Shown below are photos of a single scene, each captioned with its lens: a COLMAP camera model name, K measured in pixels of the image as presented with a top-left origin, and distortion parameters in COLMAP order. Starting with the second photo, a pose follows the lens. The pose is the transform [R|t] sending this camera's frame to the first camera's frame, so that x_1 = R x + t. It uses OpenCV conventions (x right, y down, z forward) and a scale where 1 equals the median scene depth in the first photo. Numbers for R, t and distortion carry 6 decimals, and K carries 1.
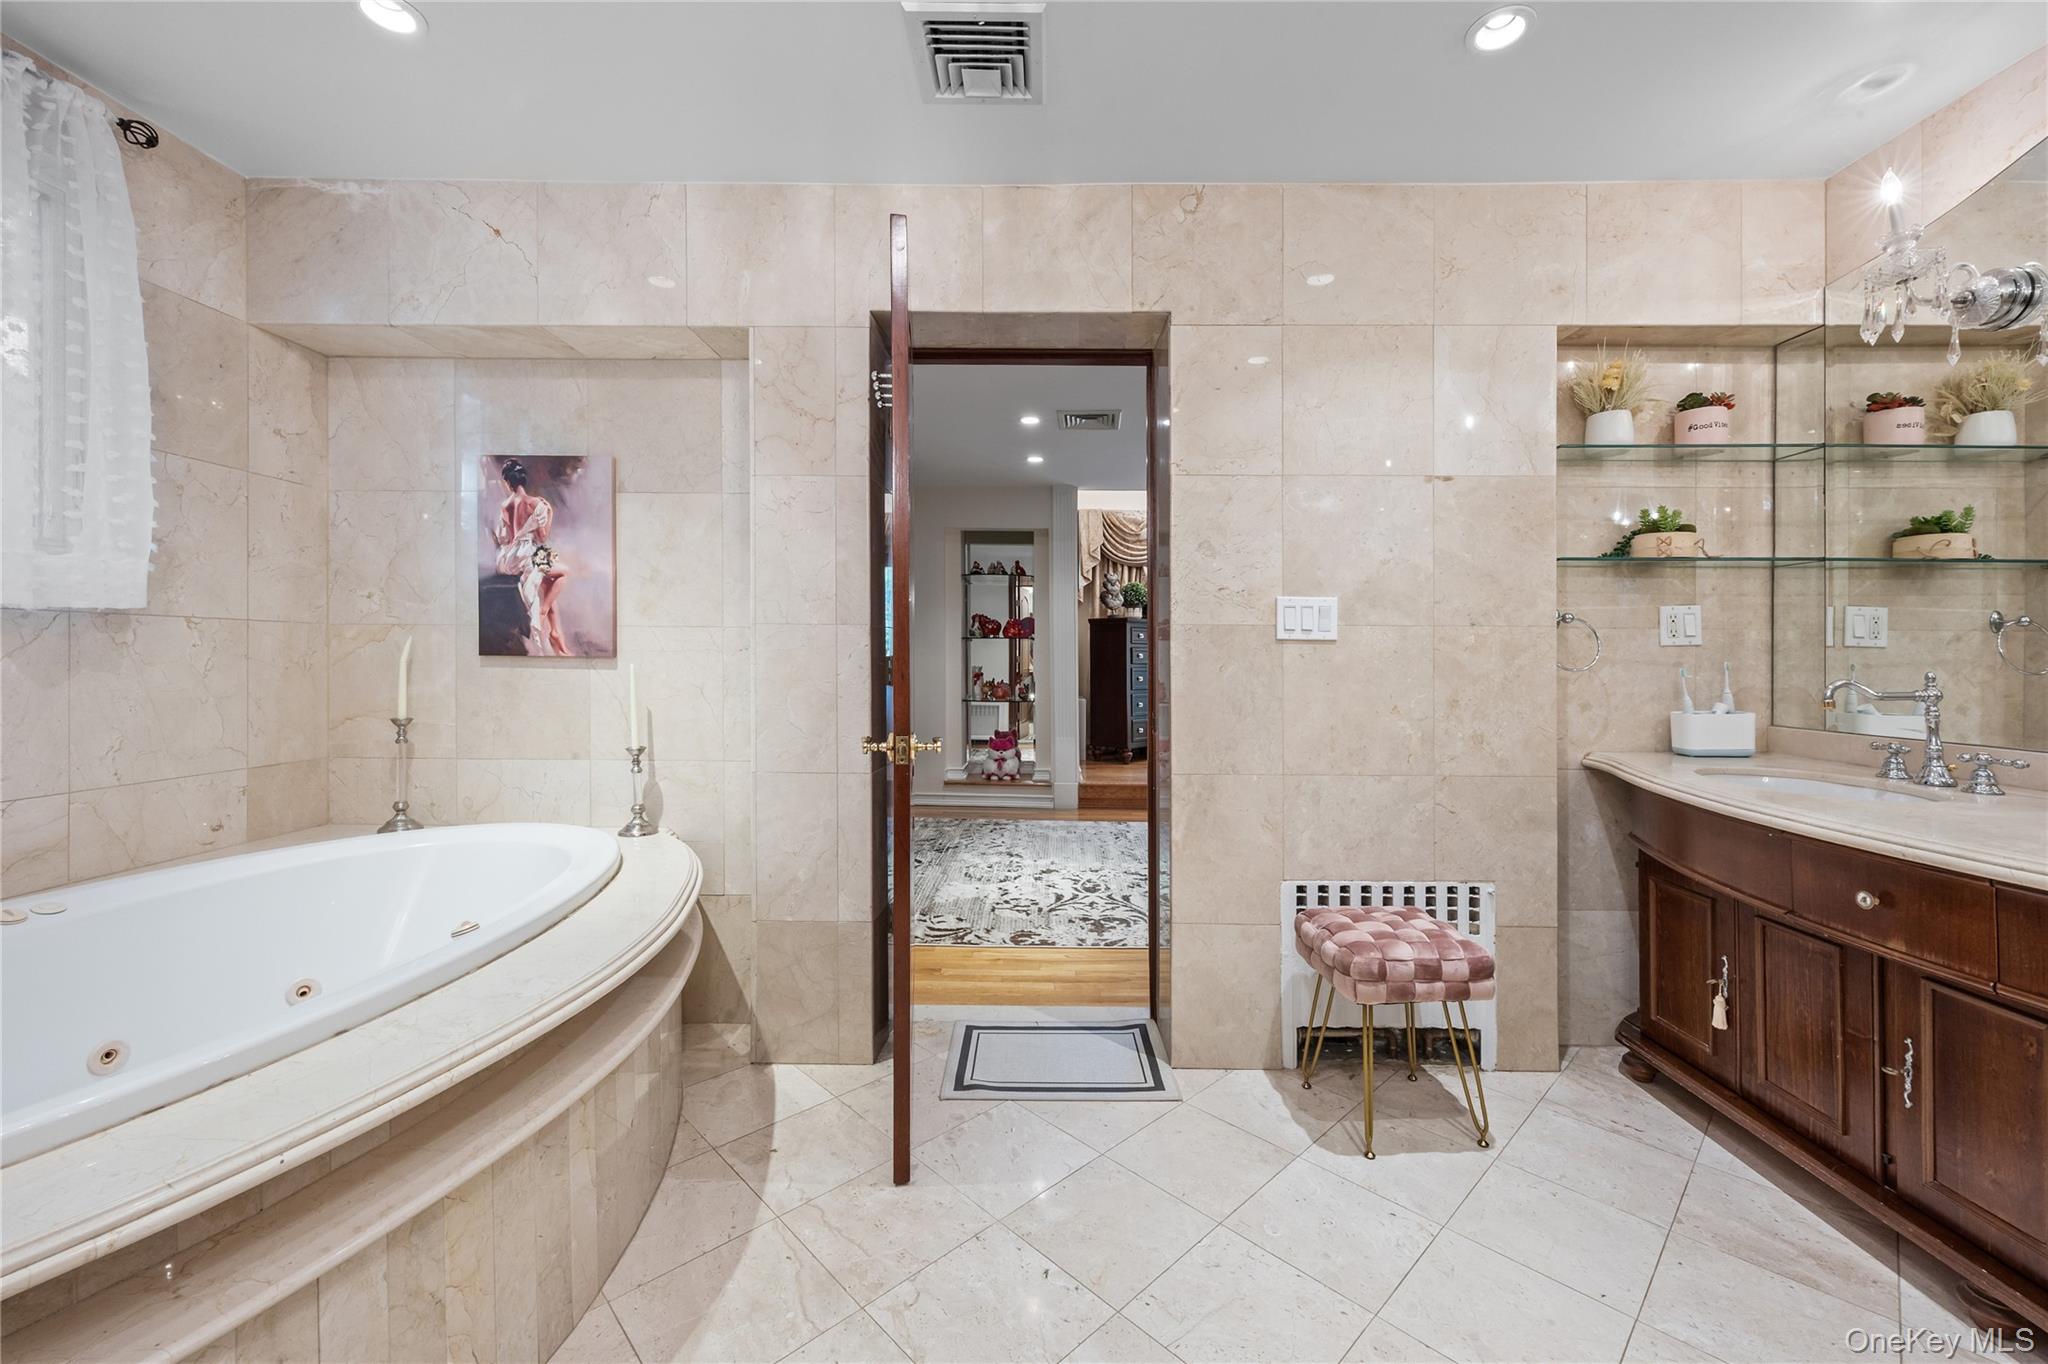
lens RADIAL K [[842.7, 0, 1030.6], [0, 842.7, 662.6], [0, 0, 1]] dist [-0.000466, 0.000340]
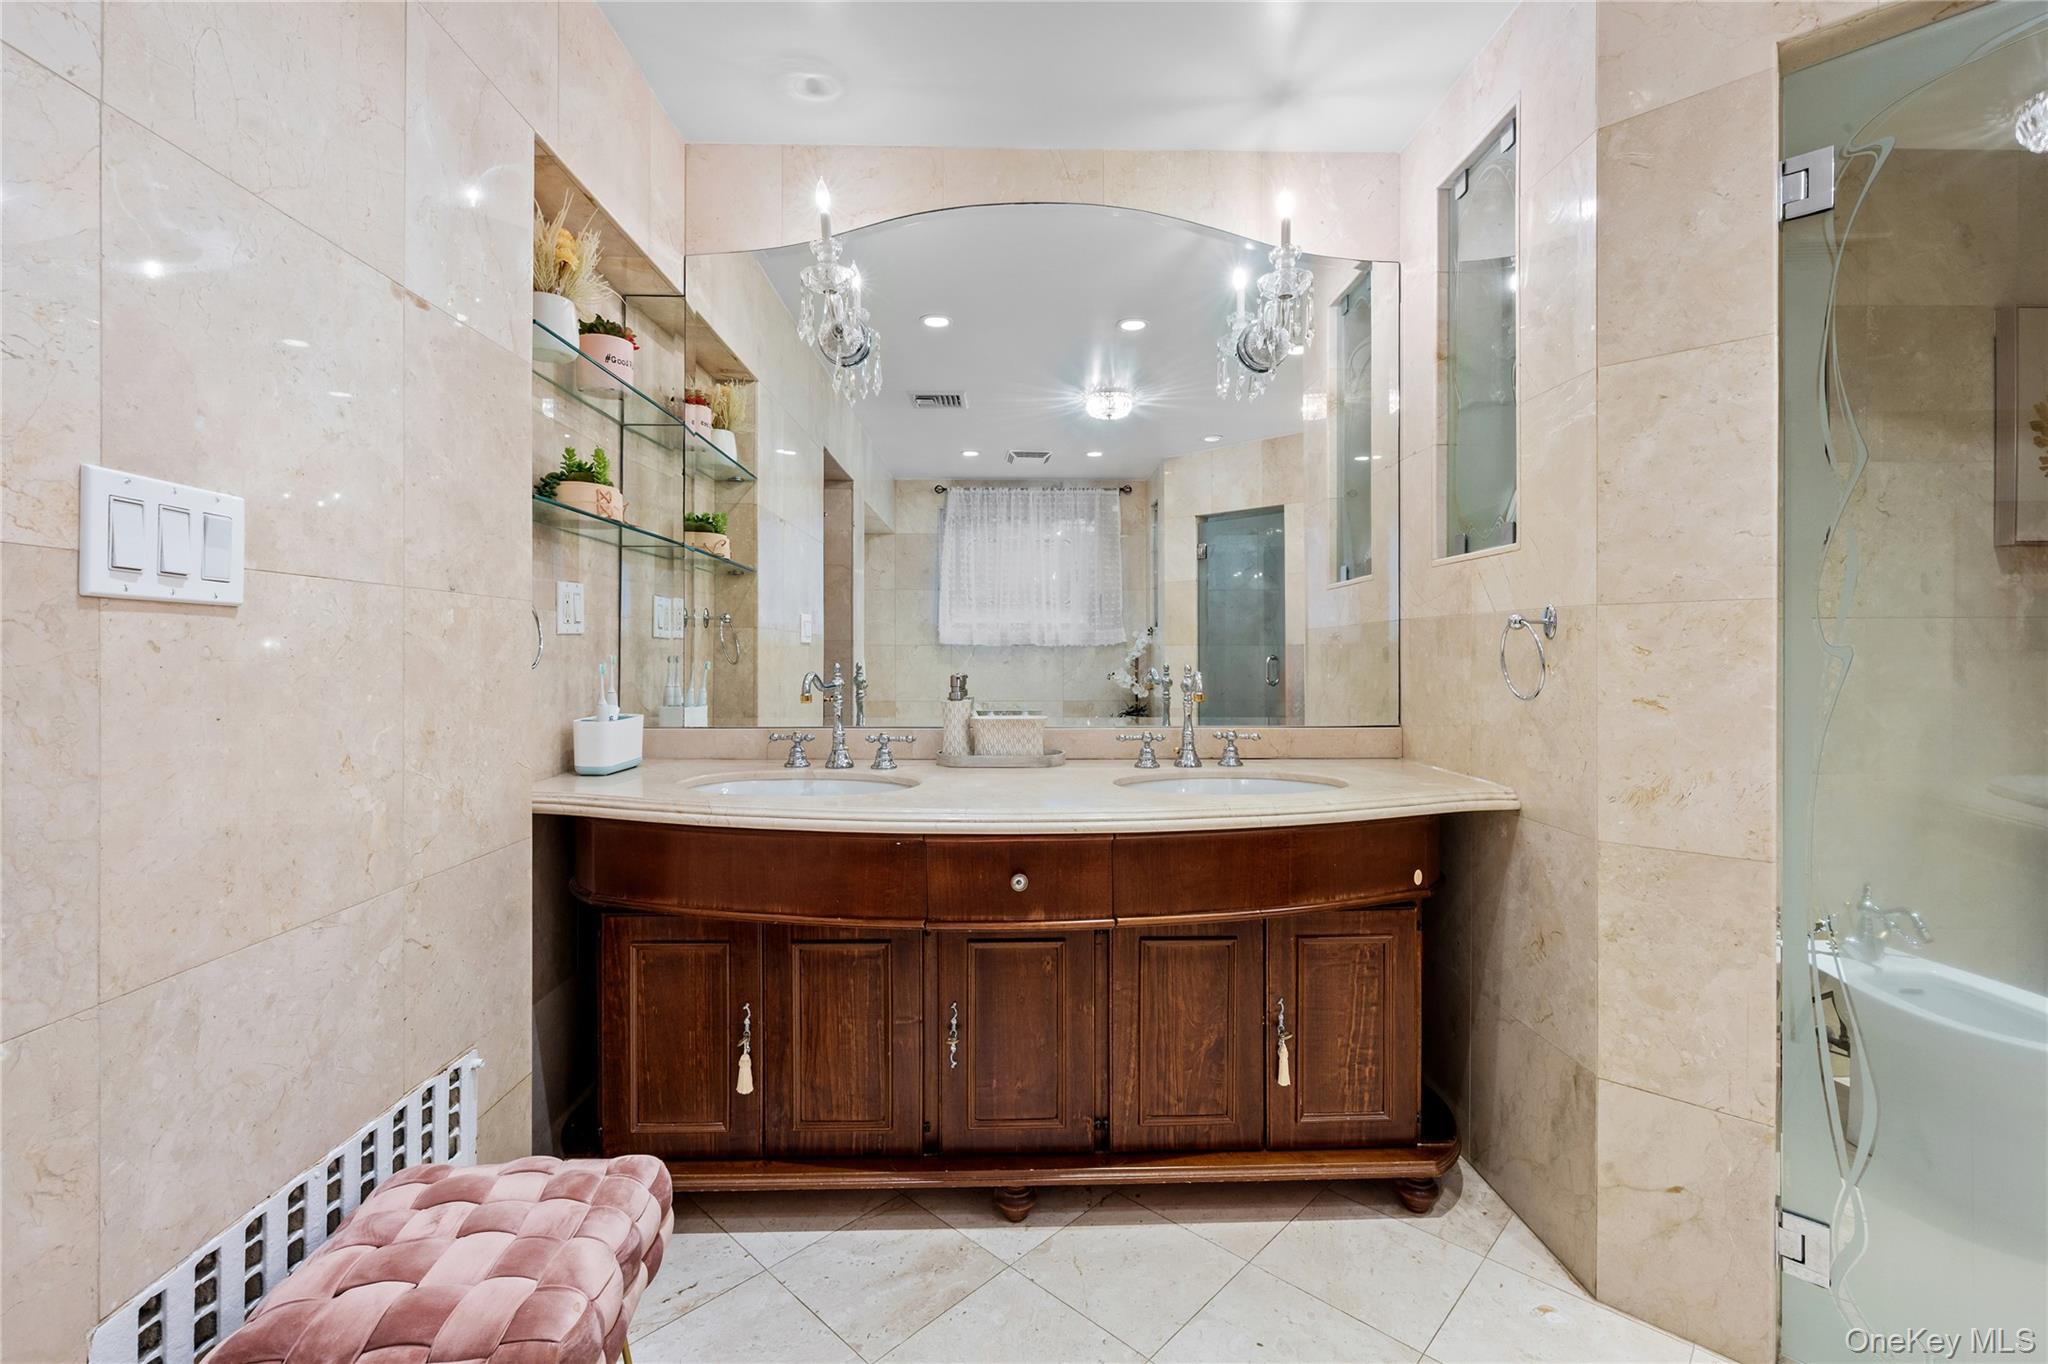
lens RADIAL K [[888.1, 0, 1027.6], [0, 888.1, 649.2], [0, 0, 1]] dist [-0.004178, 0.000099]
pose [[-0.047558, -0.000185, 0.998868, -0.064691], [0.007872, 0.999969, 0.000560, -0.003875], [-0.998837, 0.007890, -0.047555, 0.655163]]
